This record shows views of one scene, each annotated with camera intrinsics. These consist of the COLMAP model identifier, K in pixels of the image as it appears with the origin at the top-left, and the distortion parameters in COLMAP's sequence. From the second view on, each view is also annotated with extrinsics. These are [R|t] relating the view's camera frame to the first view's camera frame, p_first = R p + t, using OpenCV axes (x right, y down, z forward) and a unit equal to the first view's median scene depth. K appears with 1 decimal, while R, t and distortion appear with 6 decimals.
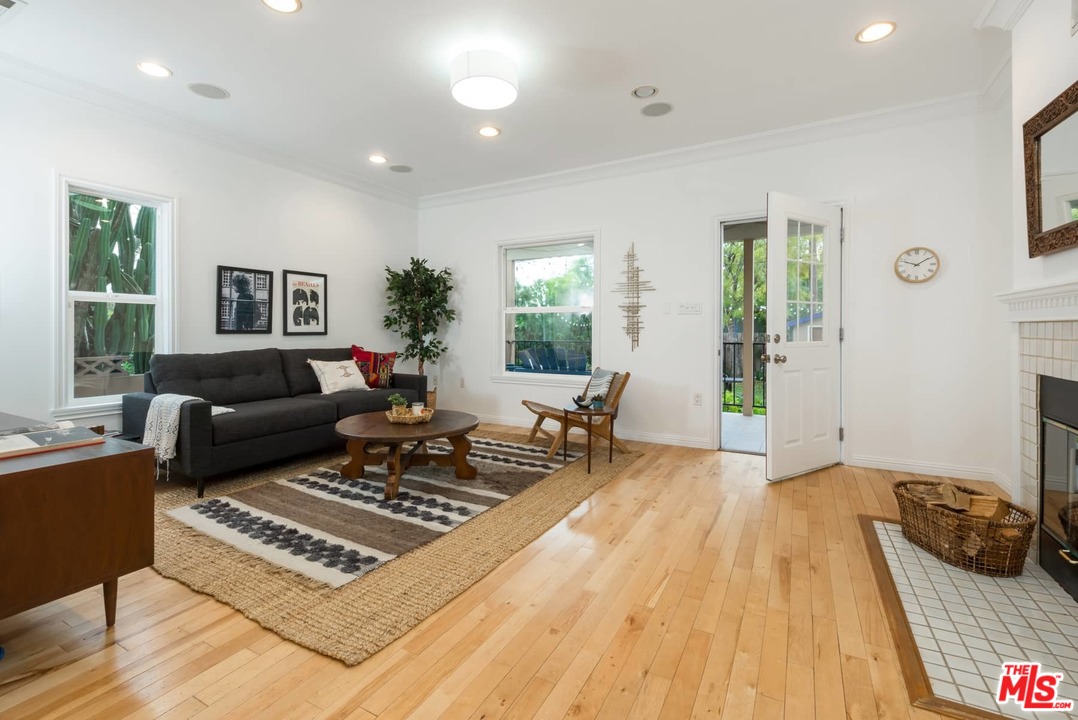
lens RADIAL K [[460.1, 0, 534.5], [0, 460.1, 341.0], [0, 0, 1]] dist [0.003411, -0.000371]
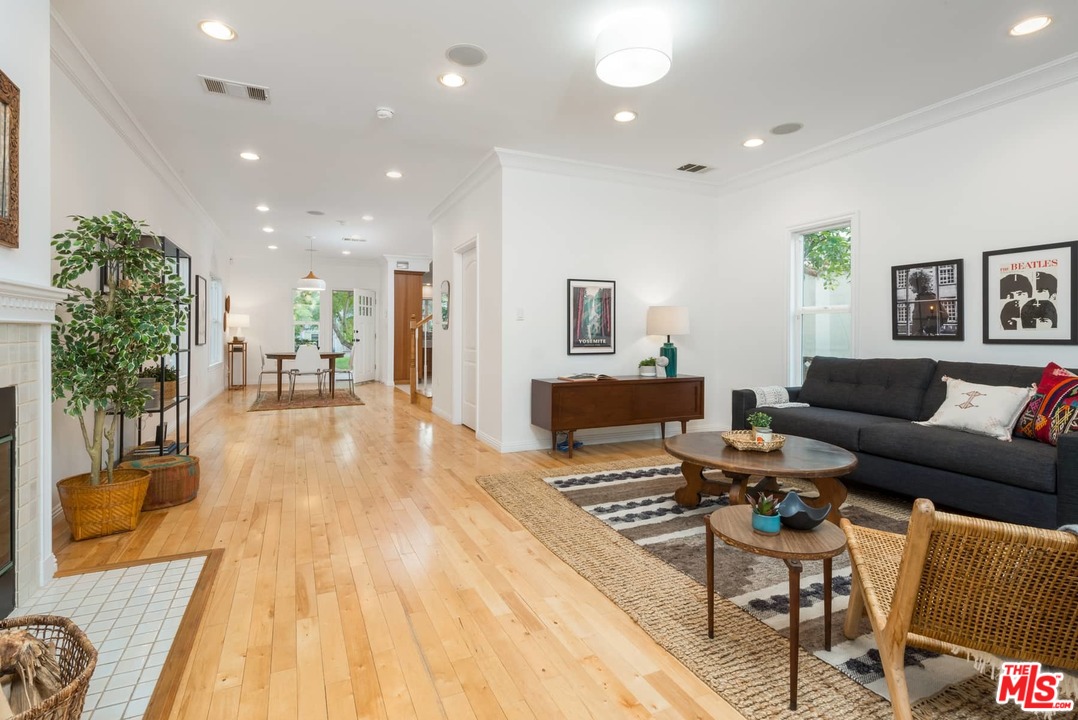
lens RADIAL K [[494.2, 0, 535.7], [0, 494.2, 332.8], [0, 0, 1]] dist [0.010767, -0.000357]
pose [[-0.560112, -0.004608, -0.828404, 0.510685], [-0.023109, 0.999682, 0.010064, -0.021227], [0.828094, 0.024780, -0.560041, 0.890995]]
